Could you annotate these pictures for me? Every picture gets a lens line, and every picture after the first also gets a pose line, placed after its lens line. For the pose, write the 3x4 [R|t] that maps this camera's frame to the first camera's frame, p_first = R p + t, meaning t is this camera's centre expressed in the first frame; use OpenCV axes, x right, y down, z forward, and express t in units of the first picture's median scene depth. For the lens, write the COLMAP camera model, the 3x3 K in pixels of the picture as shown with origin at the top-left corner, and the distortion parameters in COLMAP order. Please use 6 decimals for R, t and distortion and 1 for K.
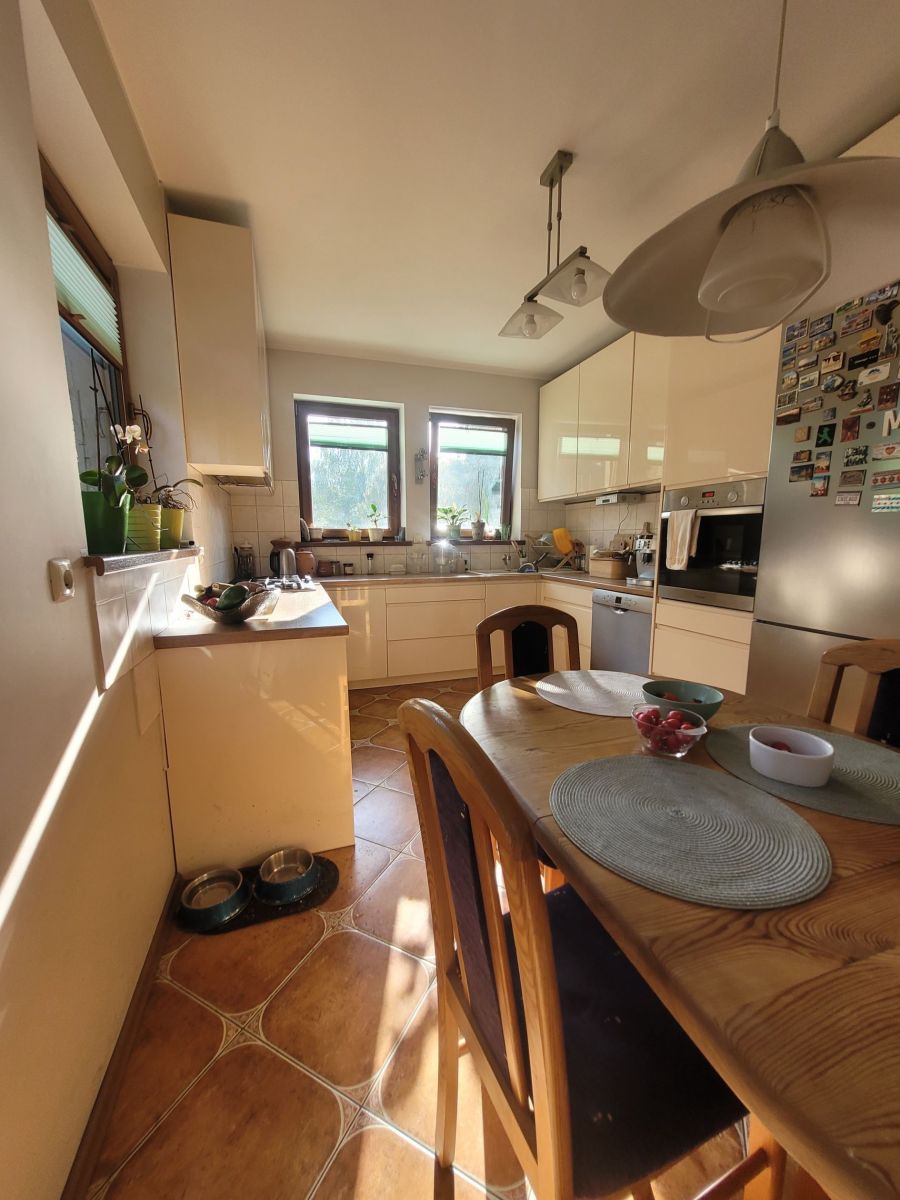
lens RADIAL K [[474.2, 0, 452.6], [0, 474.2, 608.2], [0, 0, 1]] dist [0.006848, -0.000389]
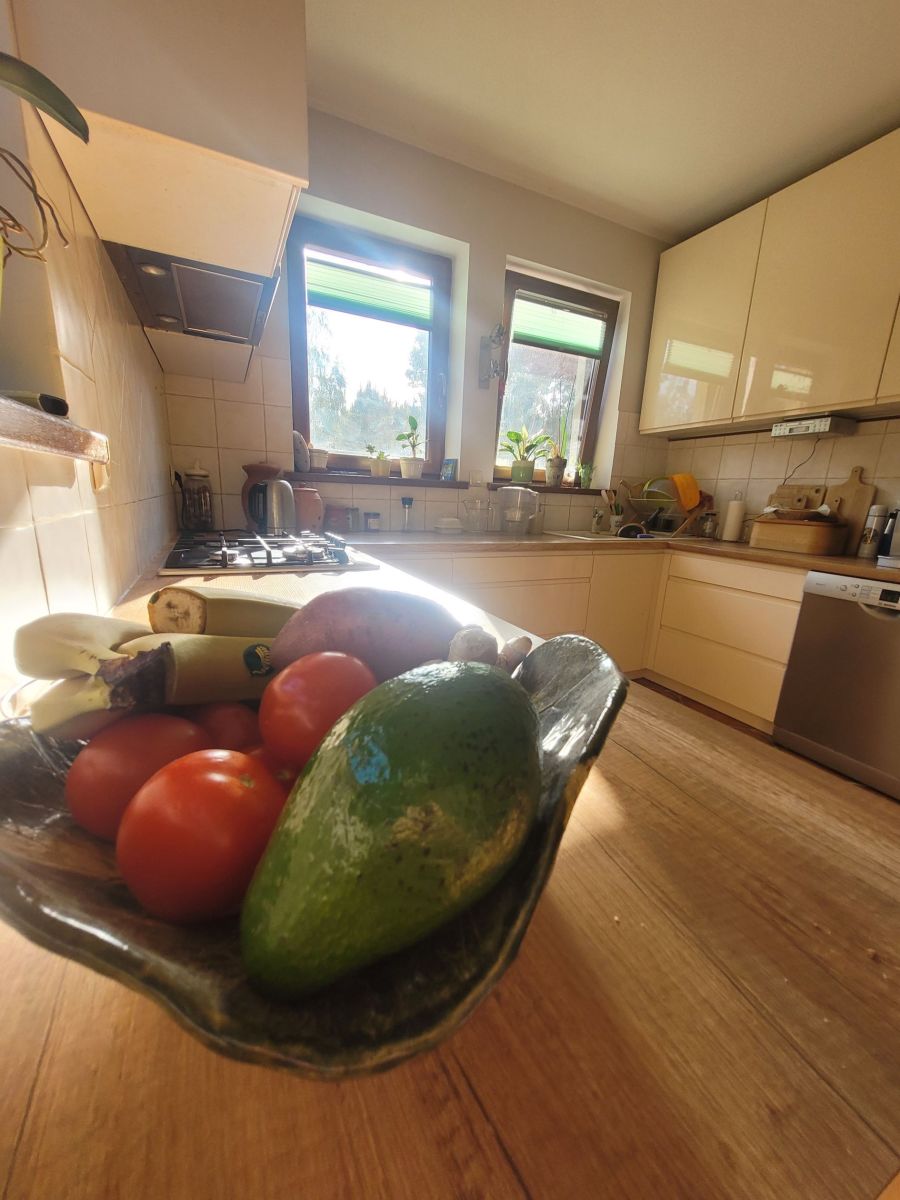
lens RADIAL K [[474.2, 0, 452.6], [0, 474.2, 608.2], [0, 0, 1]] dist [0.006848, -0.000389]
pose [[0.991560, 0.016590, 0.128581, -0.186473], [-0.028004, 0.995773, 0.087476, -0.027615], [-0.126586, -0.090339, 0.987833, 0.360750]]
